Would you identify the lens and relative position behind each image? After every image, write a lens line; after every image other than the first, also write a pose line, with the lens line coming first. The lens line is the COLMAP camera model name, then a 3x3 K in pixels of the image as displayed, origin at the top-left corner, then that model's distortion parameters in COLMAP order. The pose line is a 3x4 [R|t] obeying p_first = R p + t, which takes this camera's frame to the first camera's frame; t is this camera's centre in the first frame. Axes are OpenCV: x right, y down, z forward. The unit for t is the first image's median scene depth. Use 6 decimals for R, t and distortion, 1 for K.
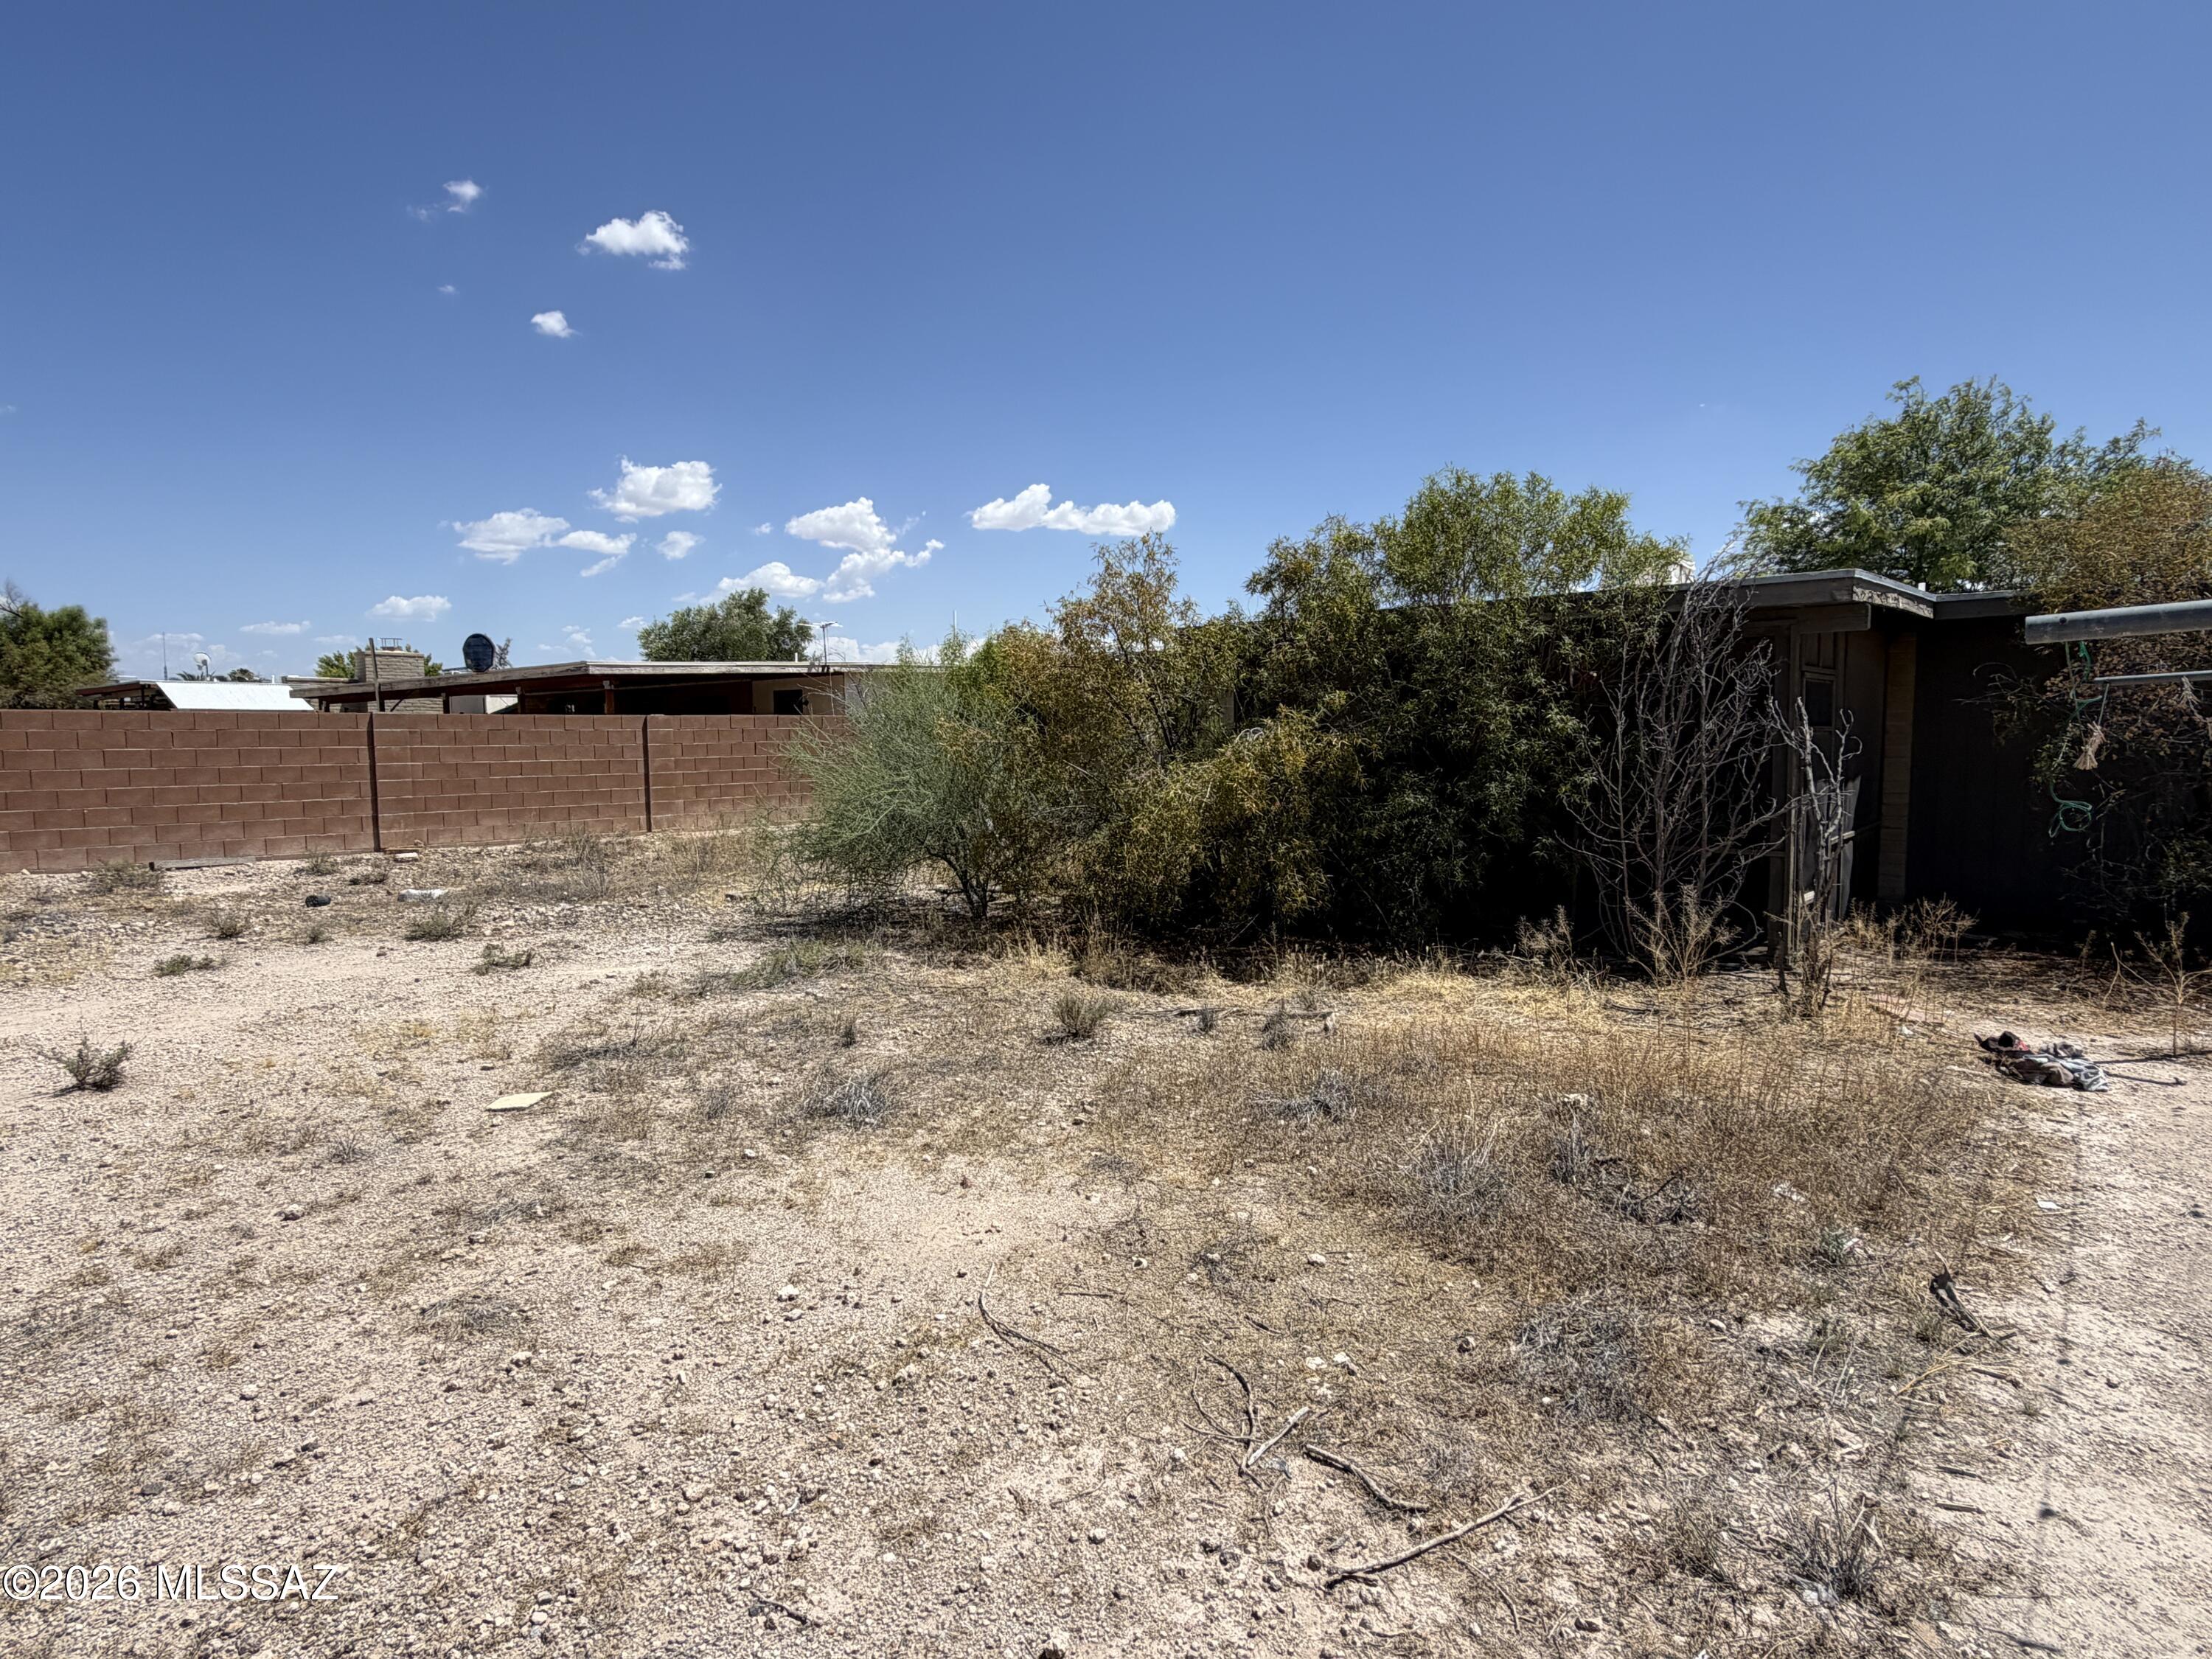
lens RADIAL K [[1183.8, 0, 1106.0], [0, 1183.8, 829.5], [0, 0, 1]] dist [0.000446, 0.001310]
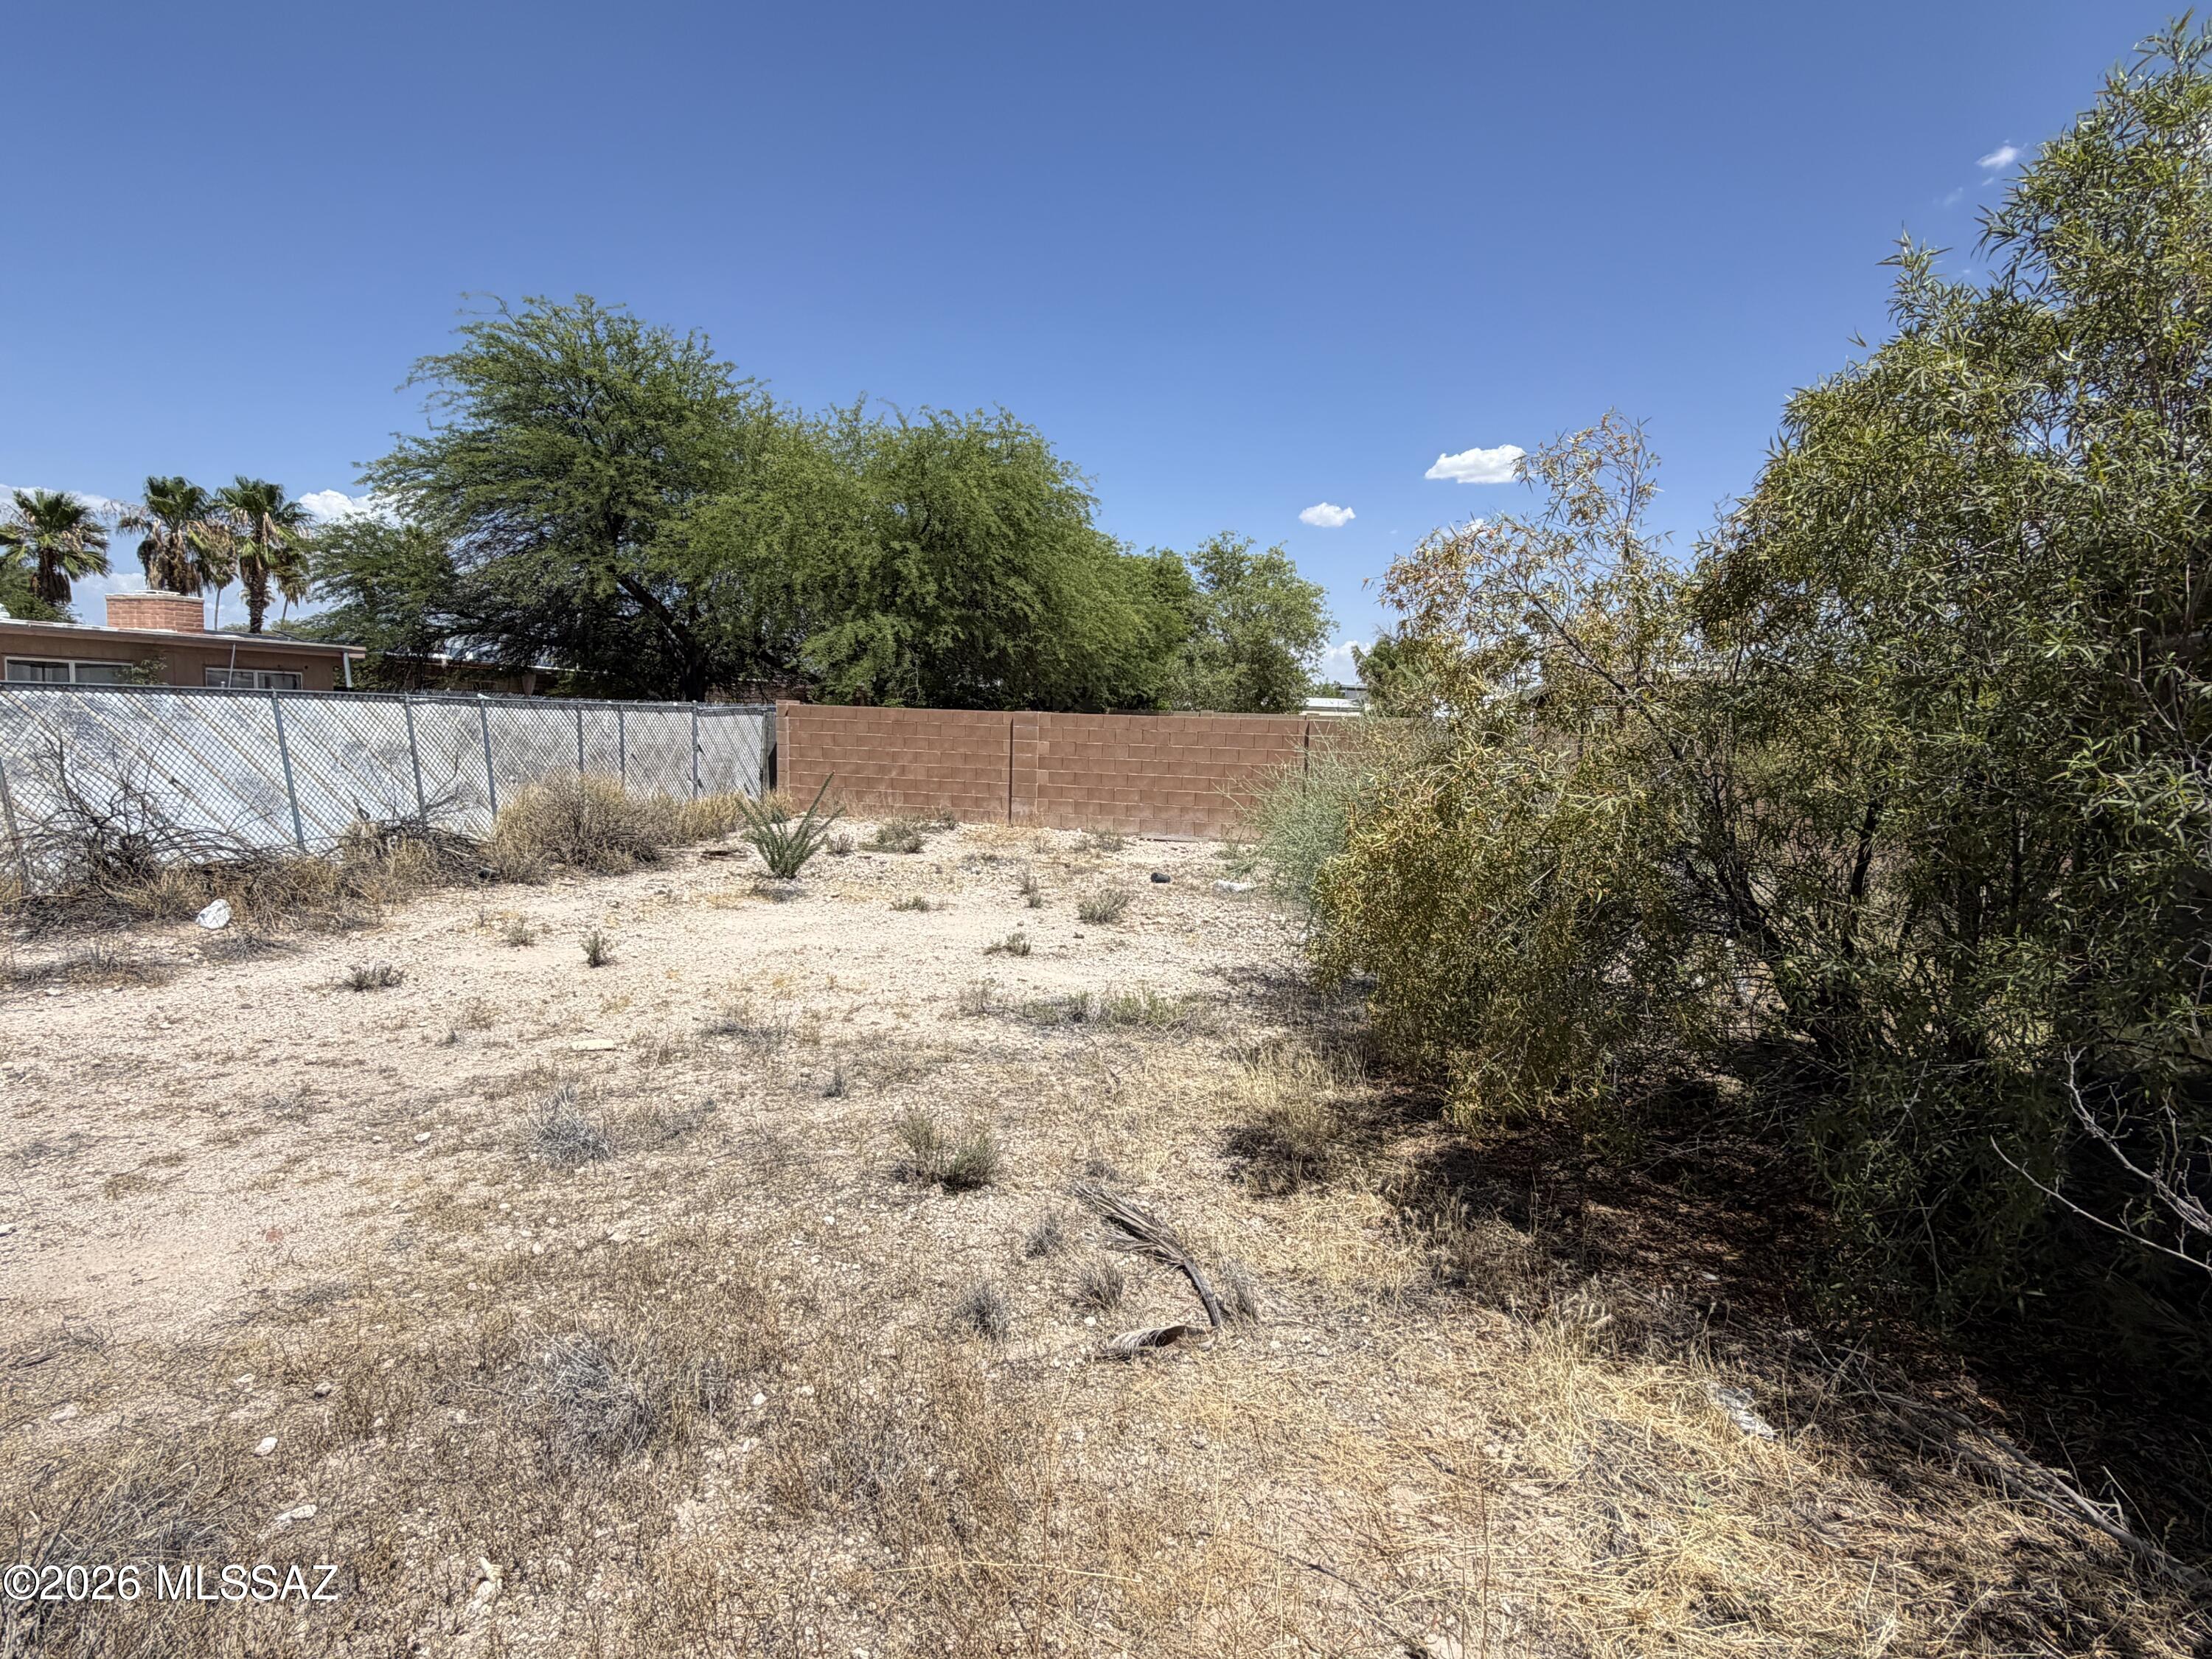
lens RADIAL K [[1183.8, 0, 1106.0], [0, 1183.8, 829.5], [0, 0, 1]] dist [0.000446, 0.001310]
pose [[0.427525, 0.077141, -0.900706, 0.797202], [-0.094135, 0.994735, 0.040513, -0.078383], [0.899089, 0.067467, 0.432535, 1.021328]]
